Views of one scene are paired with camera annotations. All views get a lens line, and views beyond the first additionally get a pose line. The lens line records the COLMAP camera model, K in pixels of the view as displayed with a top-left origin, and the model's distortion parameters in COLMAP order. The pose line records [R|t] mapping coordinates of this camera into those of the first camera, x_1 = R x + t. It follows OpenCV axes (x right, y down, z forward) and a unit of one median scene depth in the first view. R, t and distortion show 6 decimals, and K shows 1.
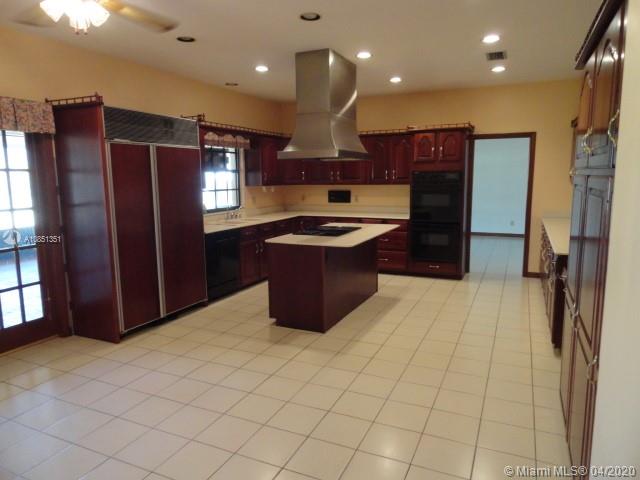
lens RADIAL K [[437.2, 0, 320.0], [0, 437.2, 240.0], [0, 0, 1]] dist [0.002786, -0.006181]
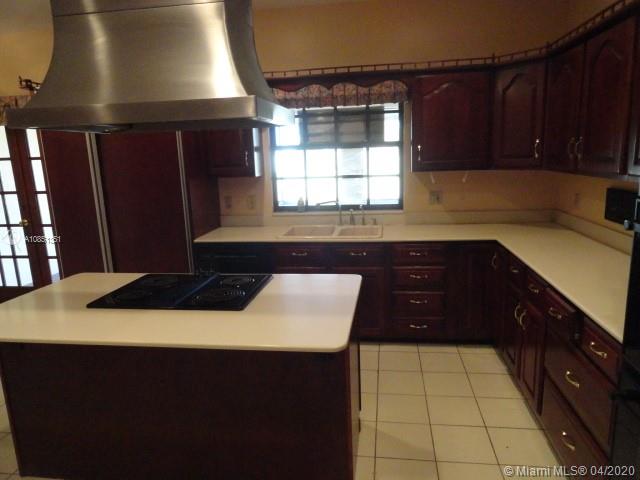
lens RADIAL K [[437.2, 0, 320.0], [0, 437.2, 240.0], [0, 0, 1]] dist [0.002786, -0.006181]
pose [[0.285292, 0.186699, -0.940081, 0.367240], [-0.109100, 0.980795, 0.161676, -0.121918], [0.952211, 0.056438, 0.300182, 0.781193]]
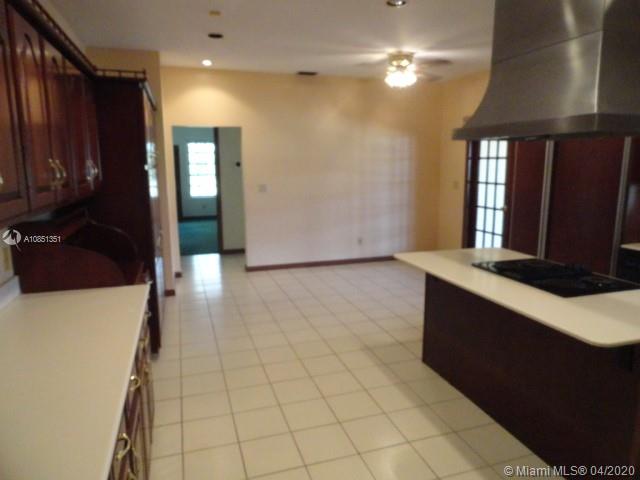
lens RADIAL K [[437.2, 0, 320.0], [0, 437.2, 240.0], [0, 0, 1]] dist [0.002786, -0.006181]
pose [[-0.734421, 0.139606, -0.664181, 0.388757], [-0.081236, 0.953498, 0.290246, -0.129369], [0.673815, 0.267118, -0.688927, 0.815411]]
